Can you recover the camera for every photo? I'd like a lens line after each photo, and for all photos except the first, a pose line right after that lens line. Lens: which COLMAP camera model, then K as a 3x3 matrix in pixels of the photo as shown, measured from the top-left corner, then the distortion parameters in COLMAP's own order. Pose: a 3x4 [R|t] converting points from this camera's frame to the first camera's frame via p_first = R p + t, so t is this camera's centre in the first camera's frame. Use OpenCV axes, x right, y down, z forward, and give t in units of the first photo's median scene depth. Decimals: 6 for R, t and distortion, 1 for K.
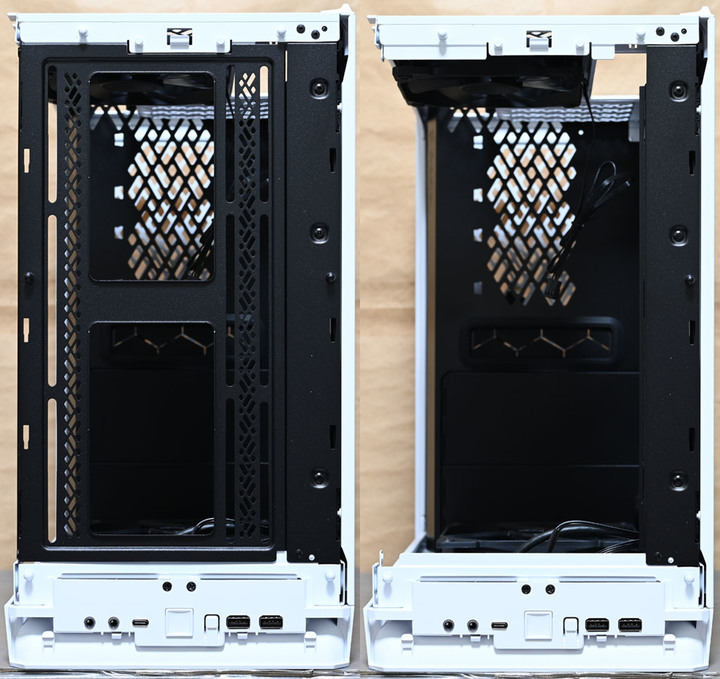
lens RADIAL K [[1306.2, 0, 361.8], [0, 1306.2, 339.6], [0, 0, 1]] dist [-0.012093, 0.000000]
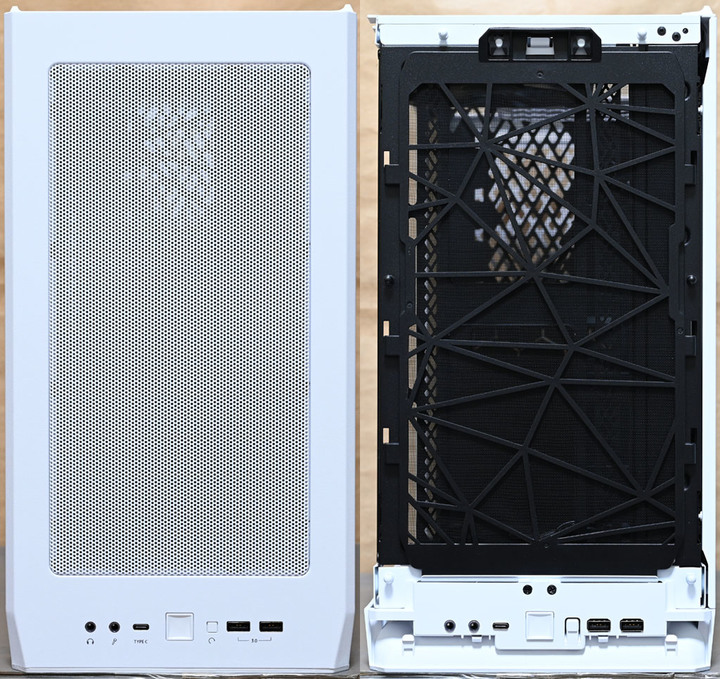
lens RADIAL K [[1306.2, 0, 358.1], [0, 1306.2, 339.4], [0, 0, 1]] dist [-0.012093, 0.000000]
pose [[0.999976, -0.000115, -0.006909, -0.271833], [0.000113, 1.000000, -0.000241, -0.001969], [0.006909, 0.000240, 0.999976, 0.000975]]
